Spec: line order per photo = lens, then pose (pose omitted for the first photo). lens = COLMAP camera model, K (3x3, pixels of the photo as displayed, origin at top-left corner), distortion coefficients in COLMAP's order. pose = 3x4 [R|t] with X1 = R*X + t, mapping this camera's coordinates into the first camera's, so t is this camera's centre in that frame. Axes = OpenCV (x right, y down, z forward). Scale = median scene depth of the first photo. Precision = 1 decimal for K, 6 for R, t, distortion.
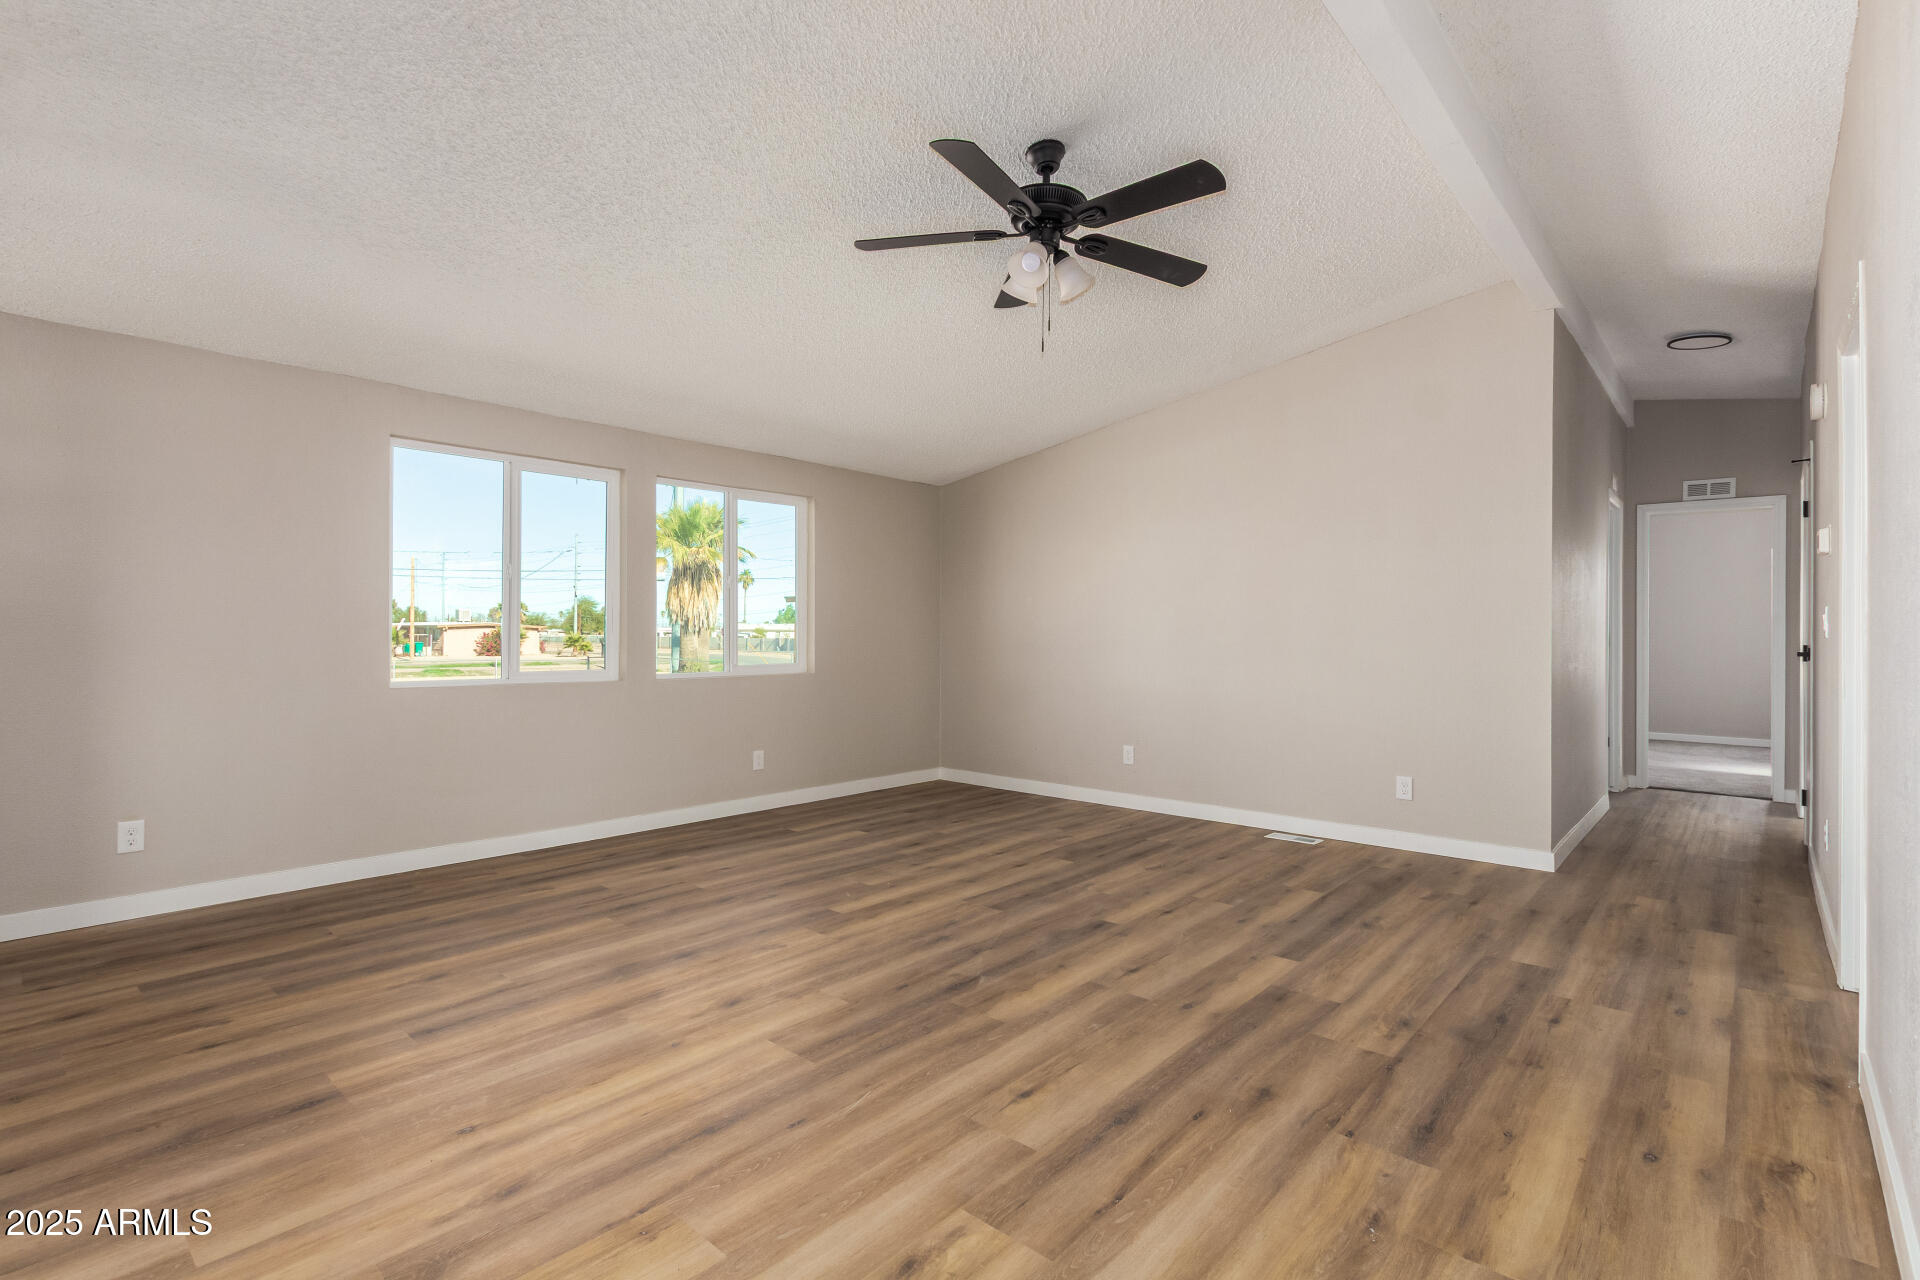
lens RADIAL K [[867.4, 0, 986.1], [0, 867.4, 617.1], [0, 0, 1]] dist [0.002965, -0.000899]
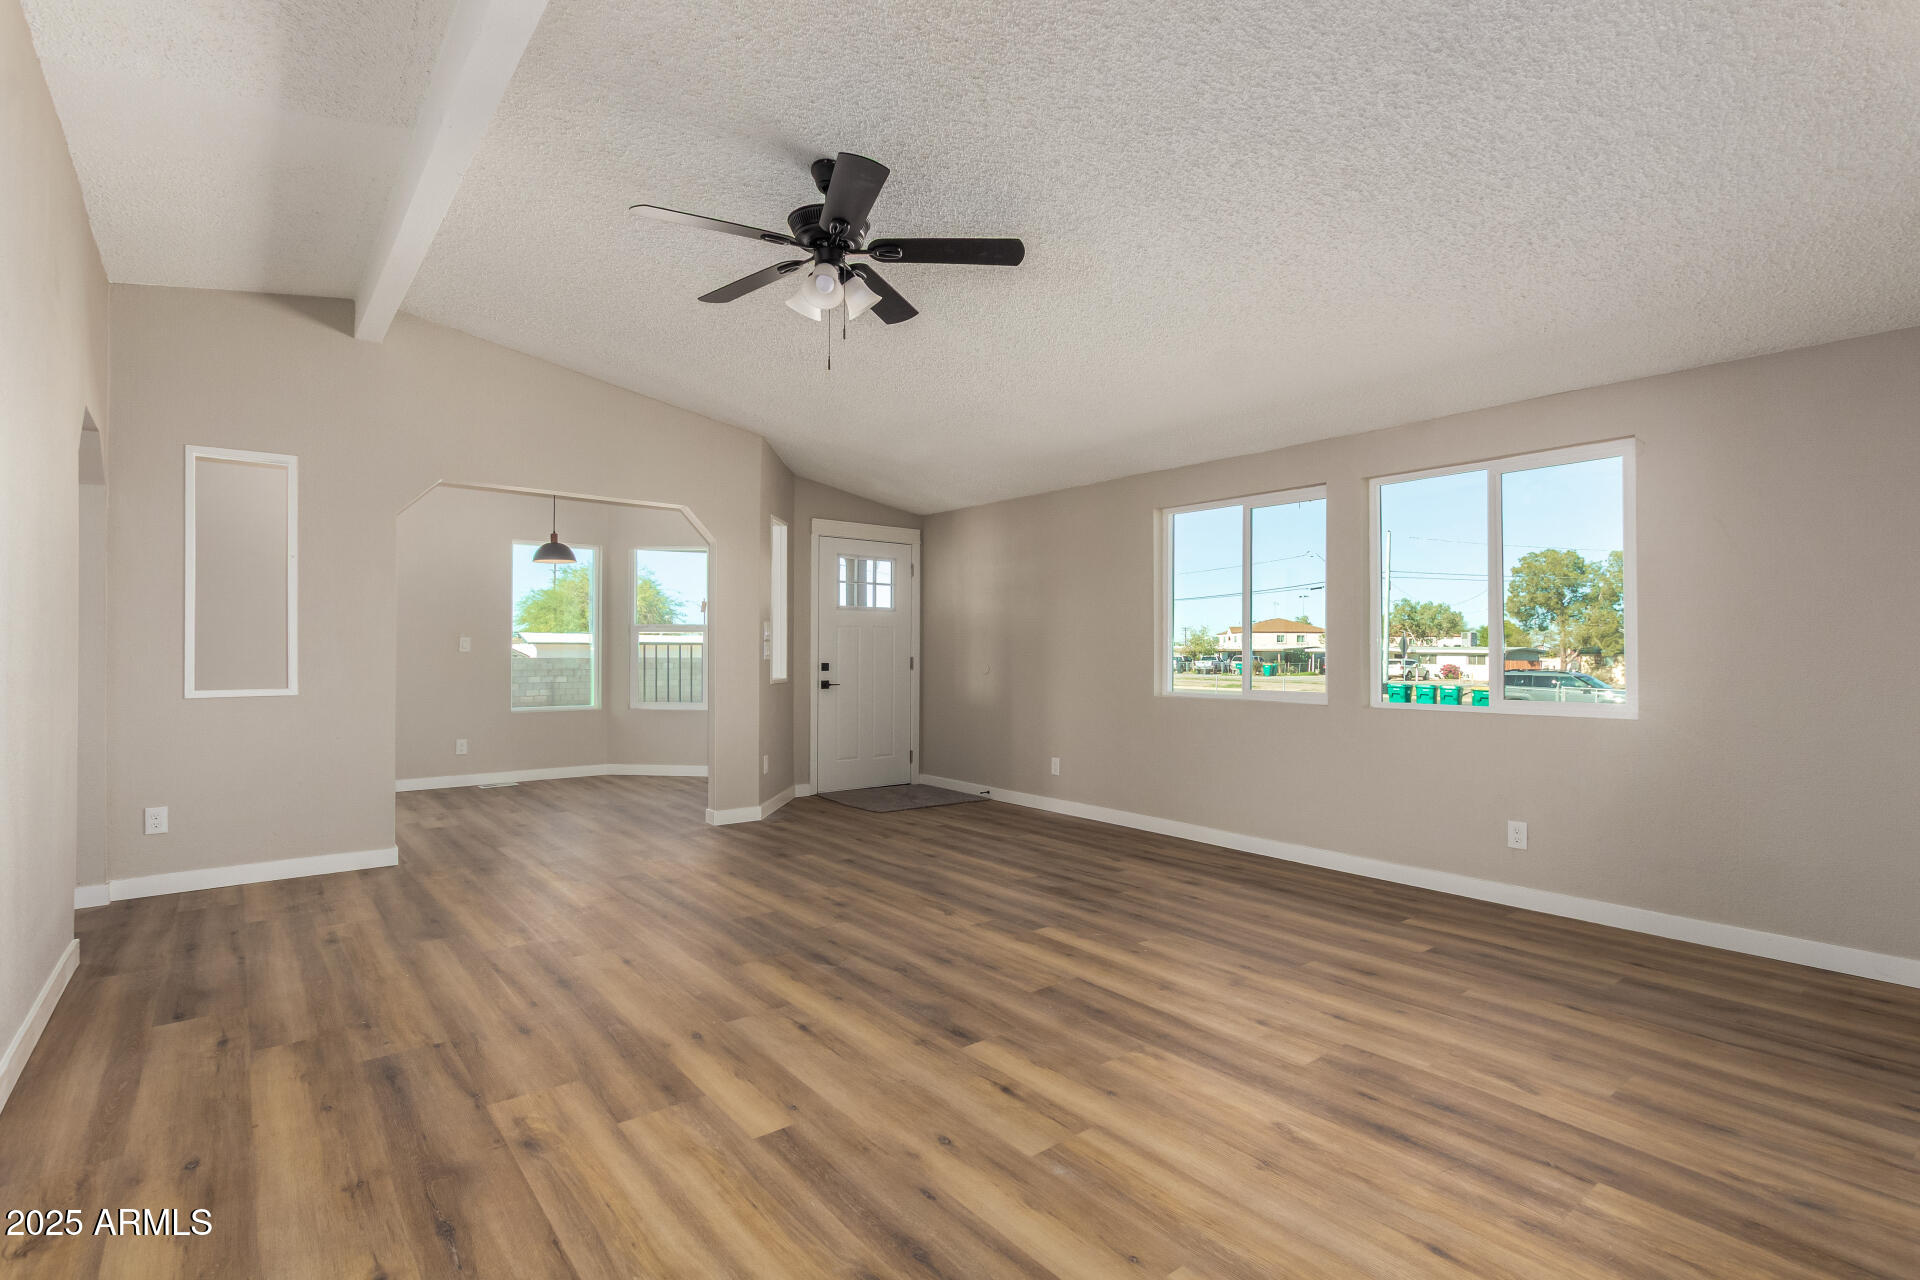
lens RADIAL K [[892.5, 0, 947.7], [0, 892.5, 655.3], [0, 0, 1]] dist [0.008179, -0.003460]
pose [[-0.174160, -0.002414, -0.984714, 0.884302], [0.010415, 0.999937, -0.004293, 0.027195], [0.984662, -0.011004, -0.174124, 1.107821]]
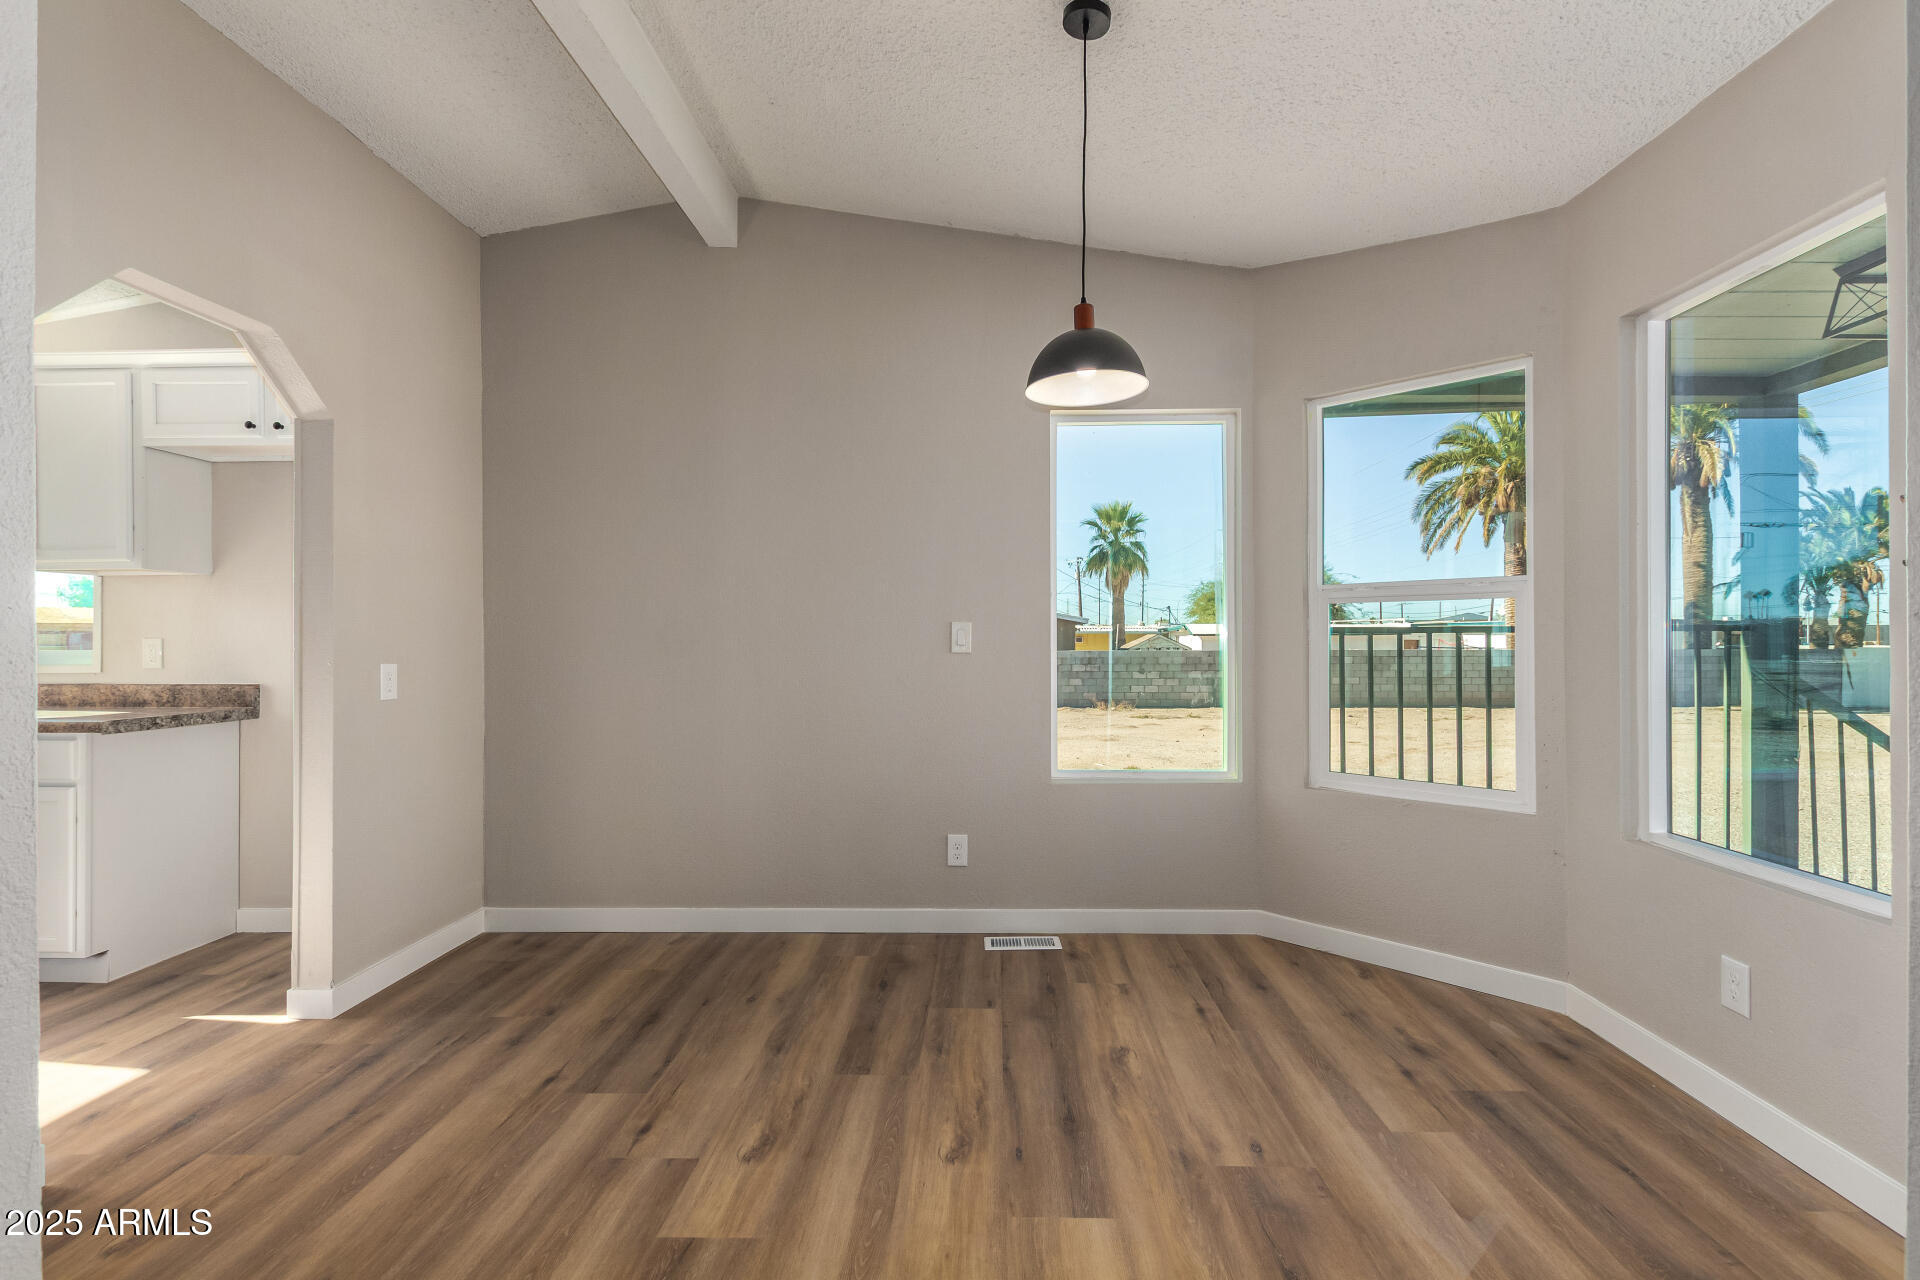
lens RADIAL K [[892.5, 0, 969.1], [0, 892.5, 626.3], [0, 0, 1]] dist [0.008179, -0.003460]
pose [[-0.764906, -0.015871, -0.643946, -0.340936], [0.007350, 0.999416, -0.033363, 0.003503], [0.644099, -0.030253, -0.764343, 0.402105]]
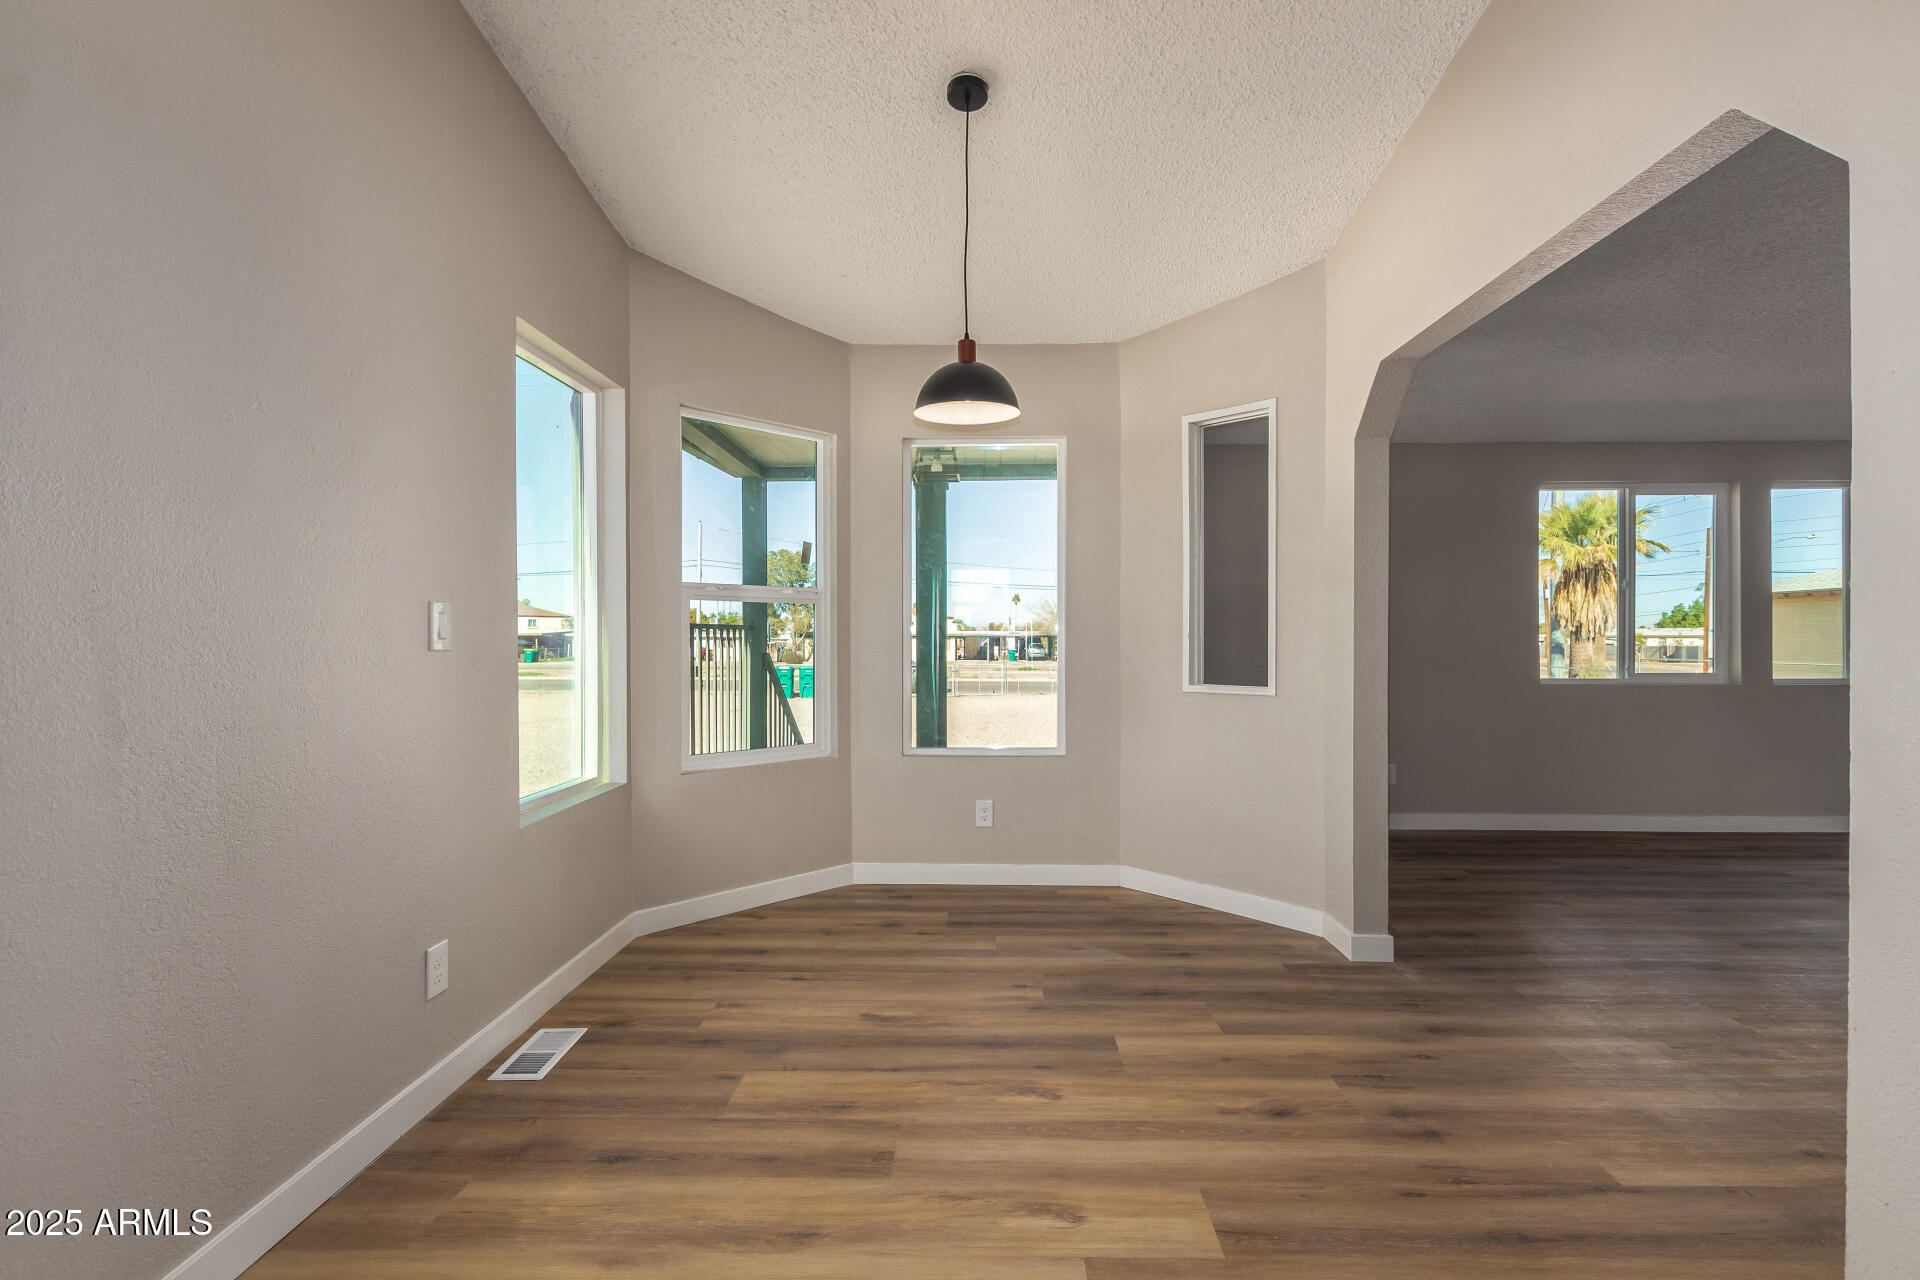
lens RADIAL K [[892.5, 0, 967.6], [0, 892.5, 634.9], [0, 0, 1]] dist [0.008179, -0.003460]
pose [[0.659050, -0.008528, -0.752051, -0.266221], [0.017553, 0.999838, 0.004044, -0.008587], [0.751894, -0.015866, 0.659093, -0.493597]]
